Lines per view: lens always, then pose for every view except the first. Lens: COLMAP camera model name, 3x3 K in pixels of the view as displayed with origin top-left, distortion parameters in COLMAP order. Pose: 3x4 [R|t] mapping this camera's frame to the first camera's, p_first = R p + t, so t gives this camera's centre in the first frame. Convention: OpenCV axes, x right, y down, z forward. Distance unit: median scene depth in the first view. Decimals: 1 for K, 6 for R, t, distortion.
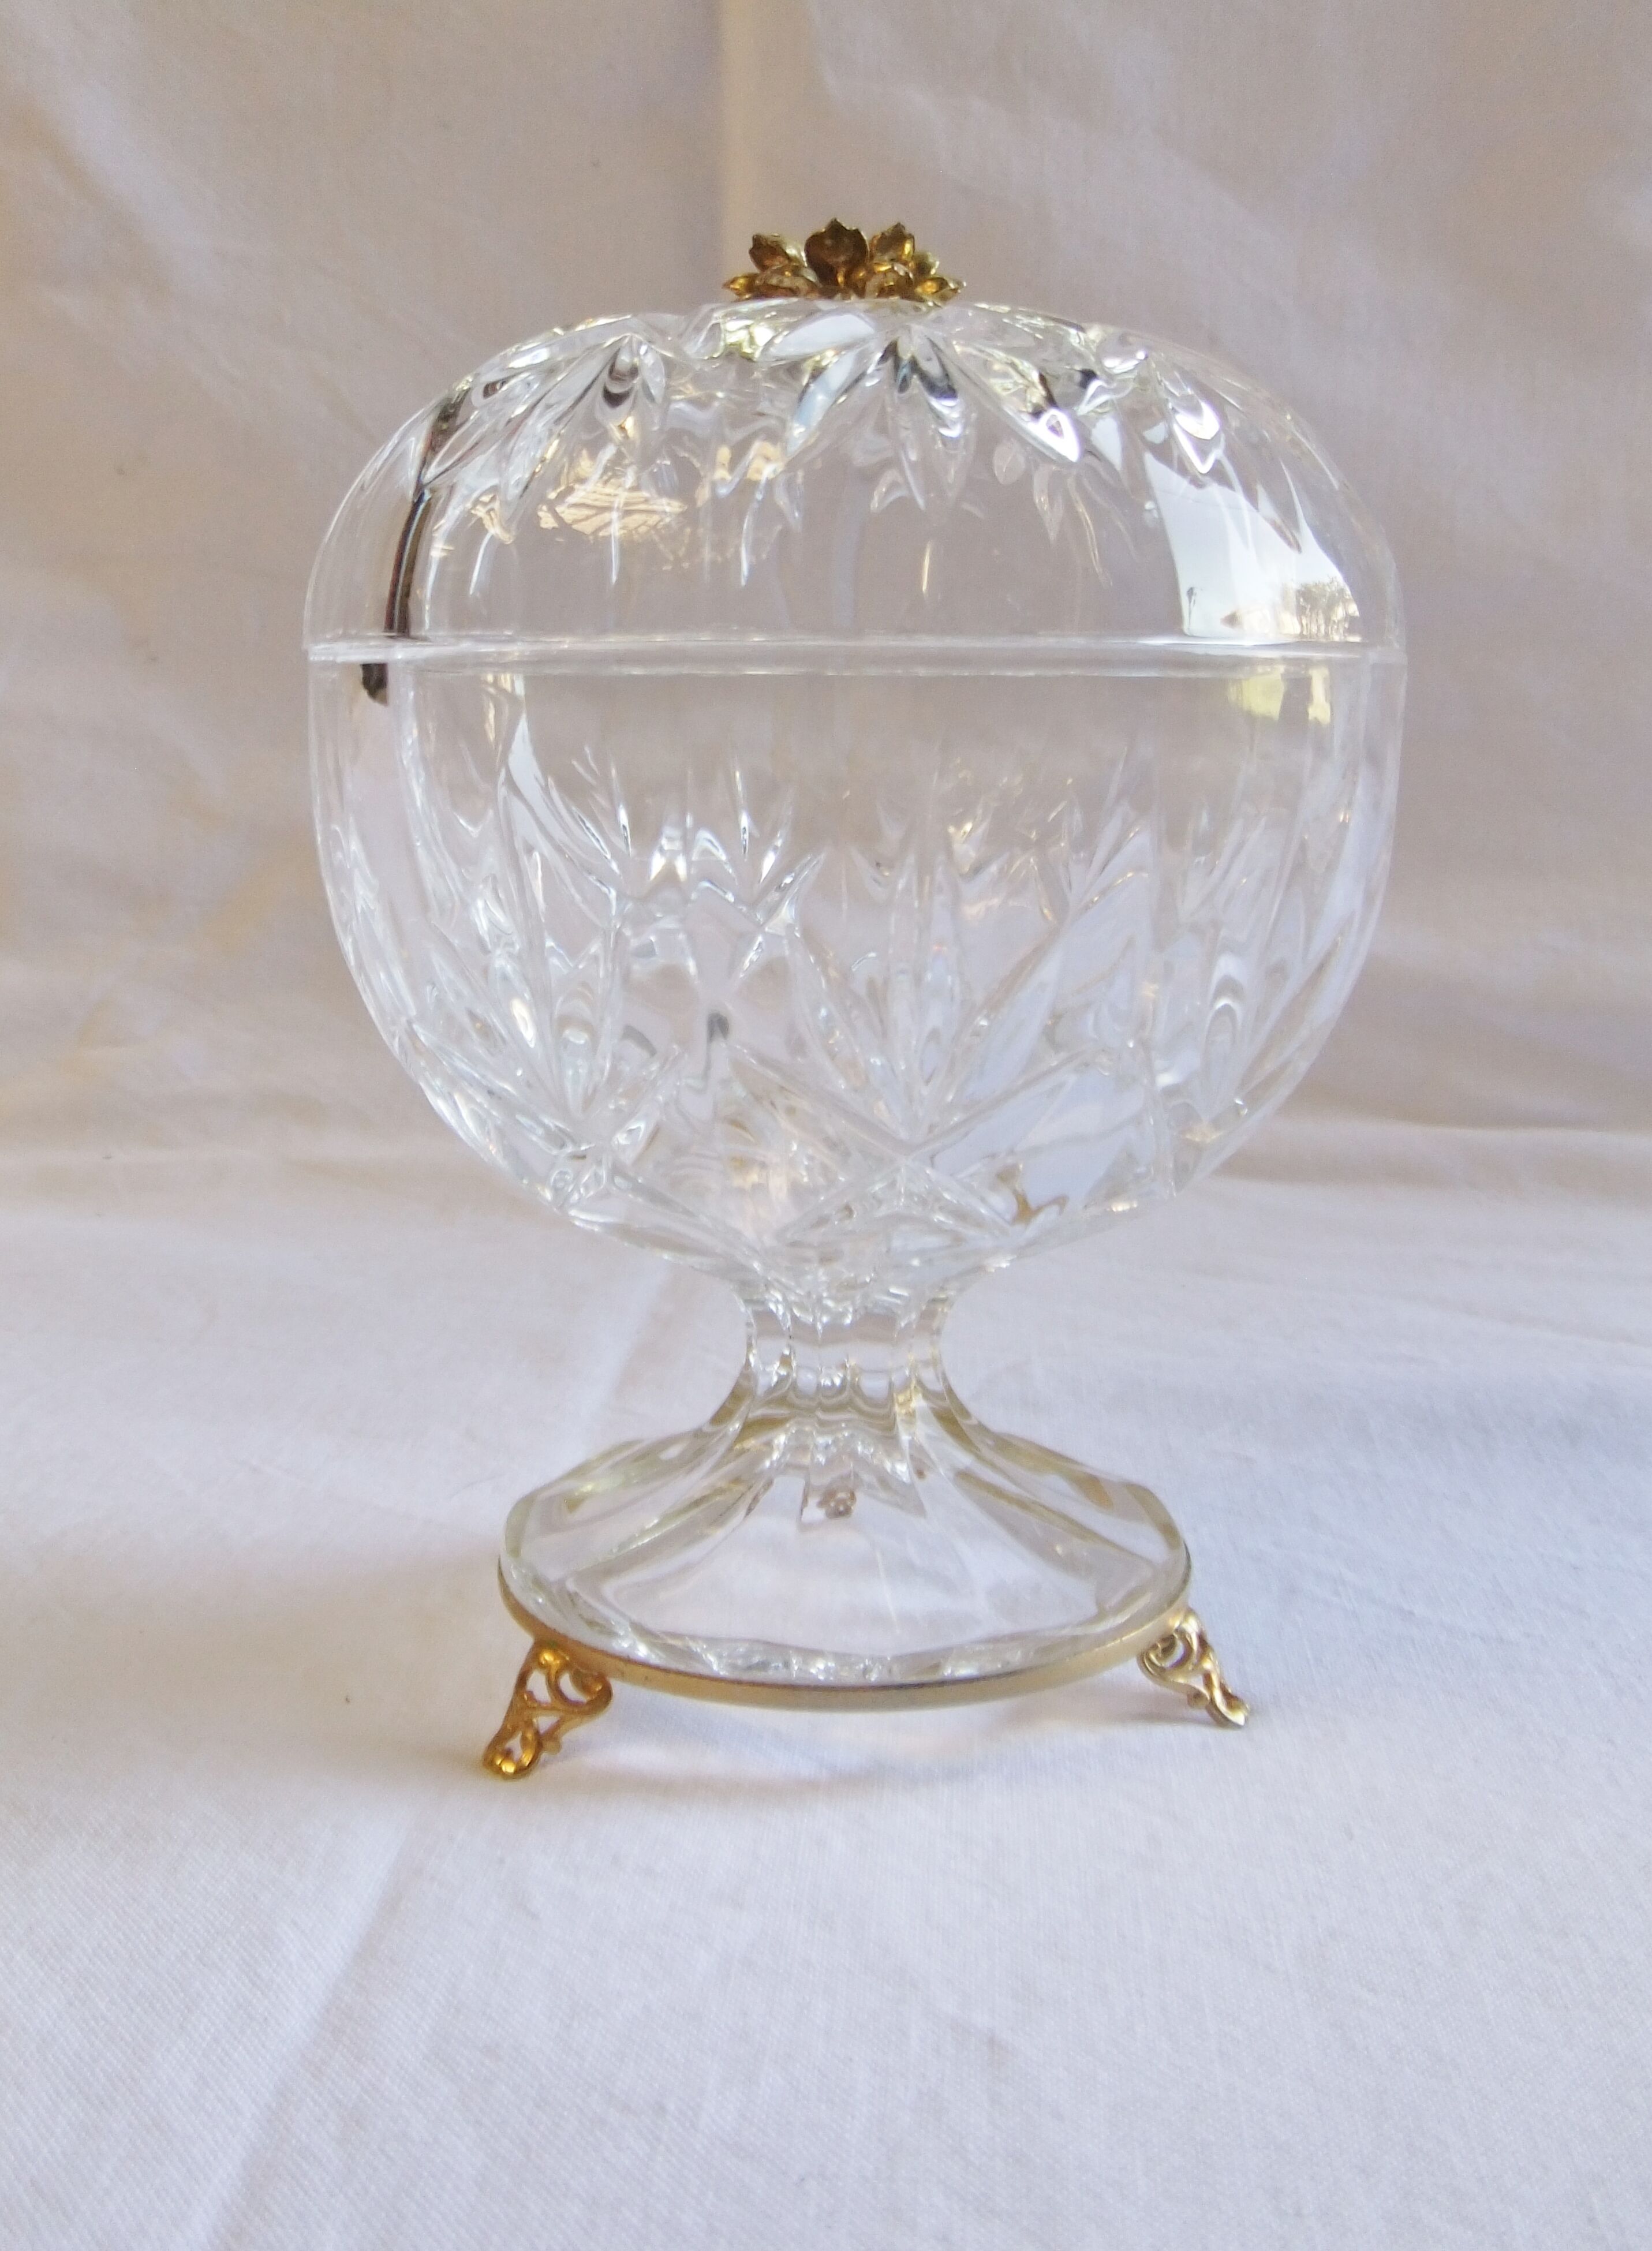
lens RADIAL K [[2228.2, 0, 807.3], [0, 2228.2, 1069.9], [0, 0, 1]] dist [-0.030824, 0.000000]
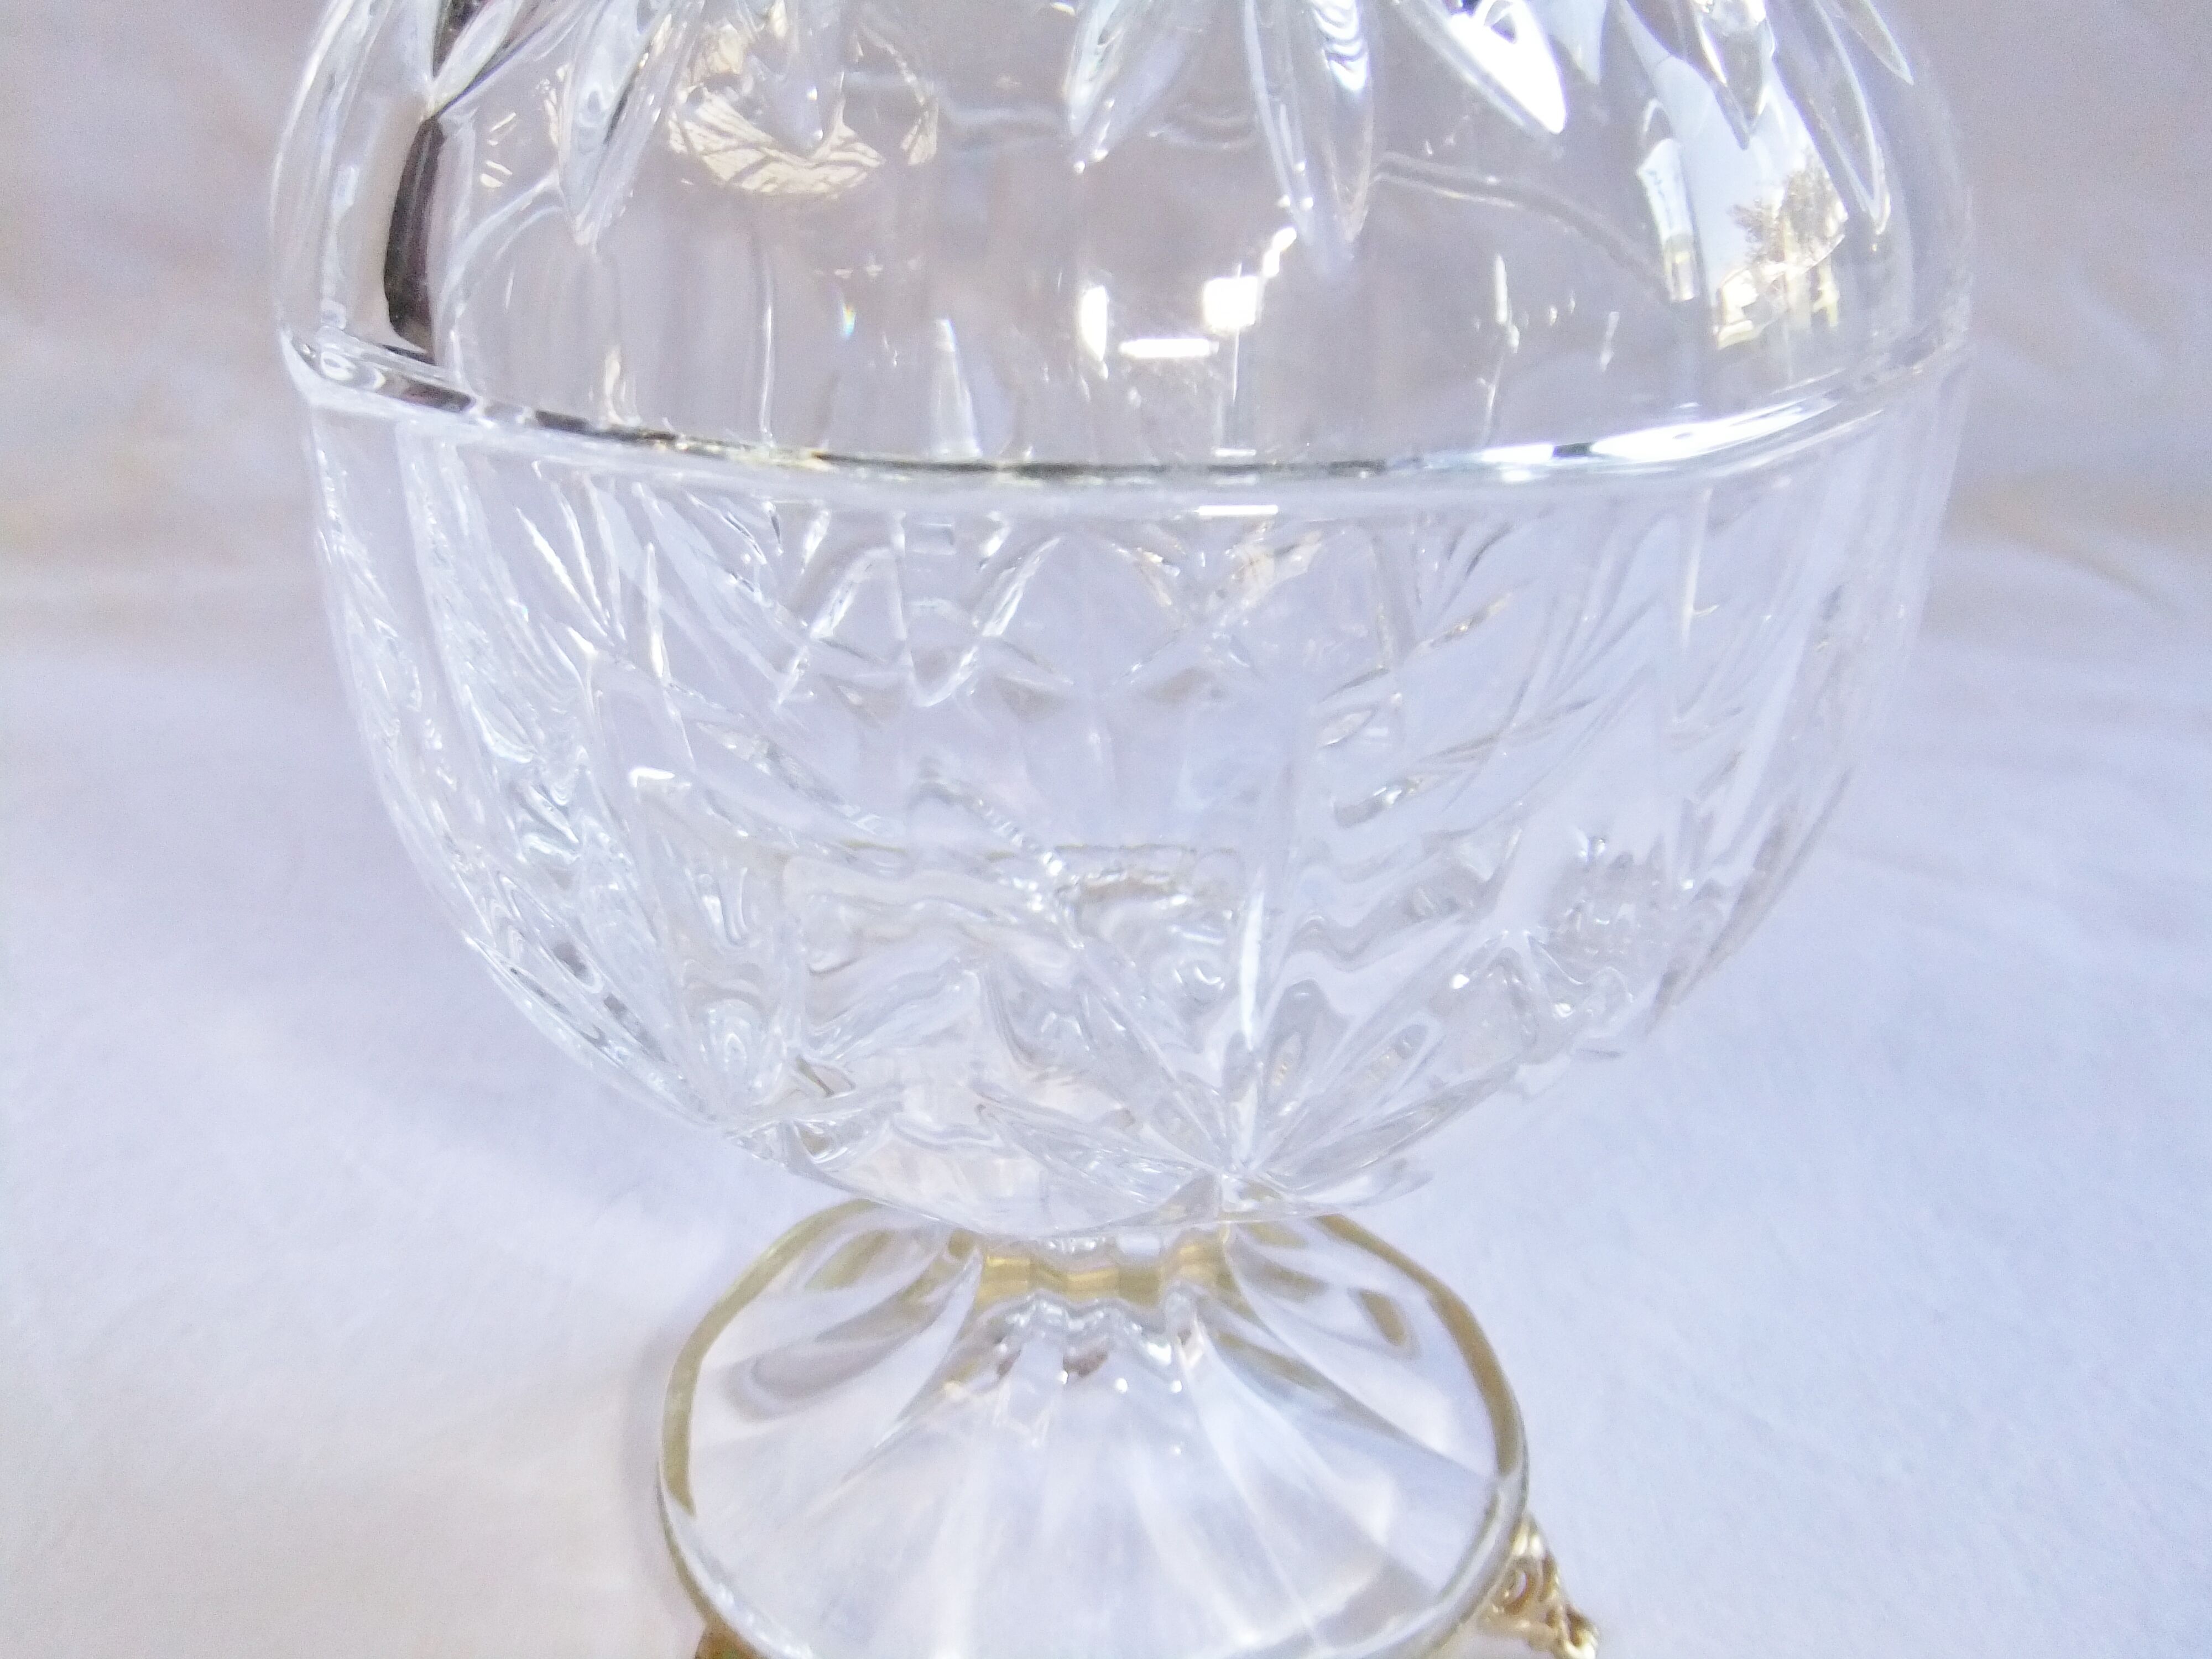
lens RADIAL K [[2094.1, 0, 1067.1], [0, 2094.1, 830.9], [0, 0, 1]] dist [-0.021616, 0.000000]
pose [[0.998089, -0.016752, 0.059475, -0.035159], [-0.000968, 0.958190, 0.286130, -0.208797], [-0.061782, -0.285641, 0.956343, 0.358769]]
